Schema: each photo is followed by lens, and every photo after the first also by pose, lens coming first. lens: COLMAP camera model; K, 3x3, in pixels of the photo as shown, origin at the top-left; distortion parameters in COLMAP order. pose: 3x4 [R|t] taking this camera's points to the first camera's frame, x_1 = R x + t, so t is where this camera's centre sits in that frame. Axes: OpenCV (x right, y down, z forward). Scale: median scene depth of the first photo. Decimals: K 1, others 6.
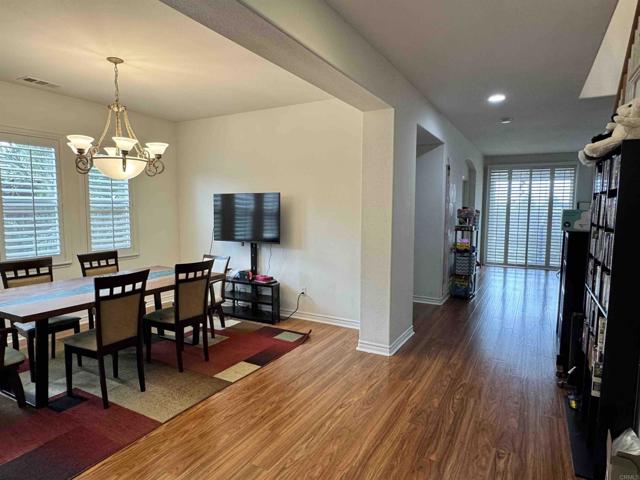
lens RADIAL K [[383.5, 0, 320.1], [0, 383.5, 240.6], [0, 0, 1]] dist [0.004252, 0.001032]
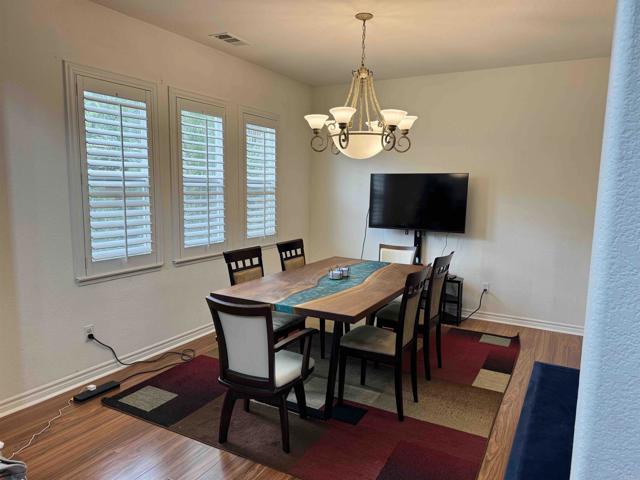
lens RADIAL K [[448.2, 0, 319.5], [0, 448.2, 240.5], [0, 0, 1]] dist [0.050937, -0.057664]
pose [[0.999865, 0.014334, 0.007973, -0.506394], [-0.014598, 0.999311, 0.034135, -0.005549], [-0.007479, -0.034247, 0.999385, -0.012605]]
